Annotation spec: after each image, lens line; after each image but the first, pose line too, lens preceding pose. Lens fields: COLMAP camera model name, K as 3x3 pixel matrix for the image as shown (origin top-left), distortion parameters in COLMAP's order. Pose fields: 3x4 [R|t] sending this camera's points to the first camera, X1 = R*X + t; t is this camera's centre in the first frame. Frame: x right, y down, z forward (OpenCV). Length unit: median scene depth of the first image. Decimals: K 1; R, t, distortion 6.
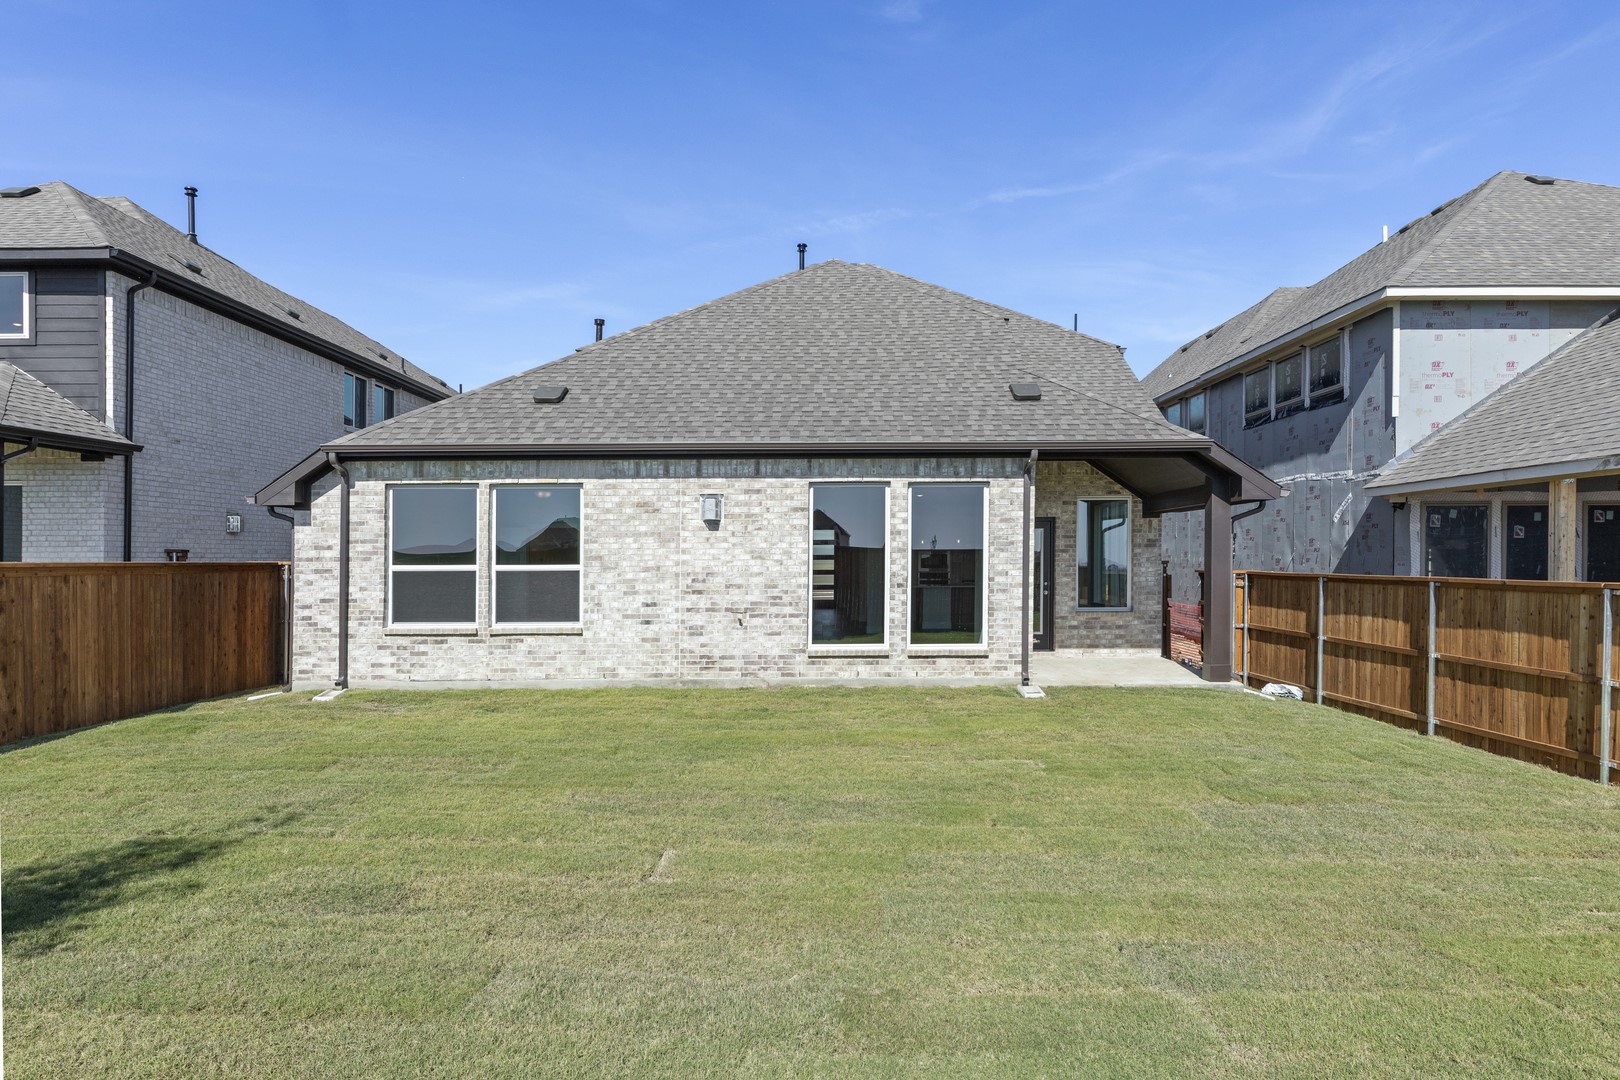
lens RADIAL K [[973.6, 0, 812.3], [0, 973.6, 554.3], [0, 0, 1]] dist [0.002206, 0.000658]
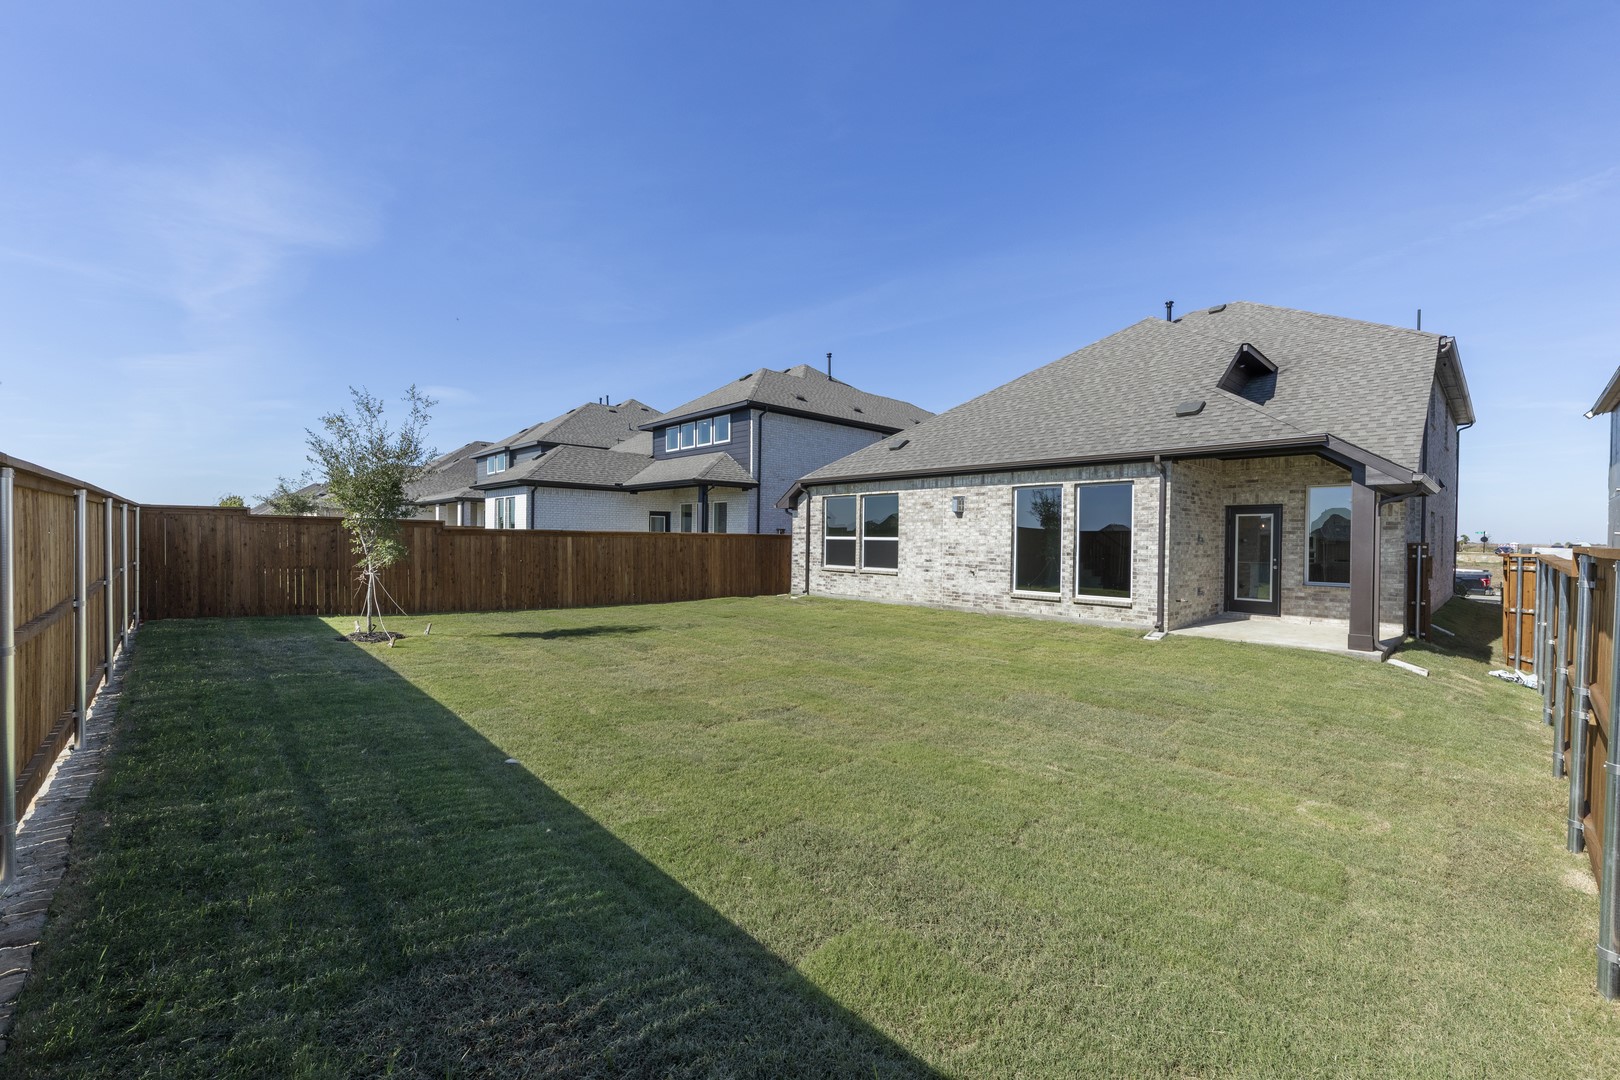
lens RADIAL K [[699.4, 0, 812.0], [0, 699.4, 537.2], [0, 0, 1]] dist [0.001313, 0.000047]
pose [[0.659316, 0.011436, -0.751779, 0.639006], [-0.011445, 0.999921, 0.005173, 0.005344], [0.751779, 0.005194, 0.659395, 0.007964]]
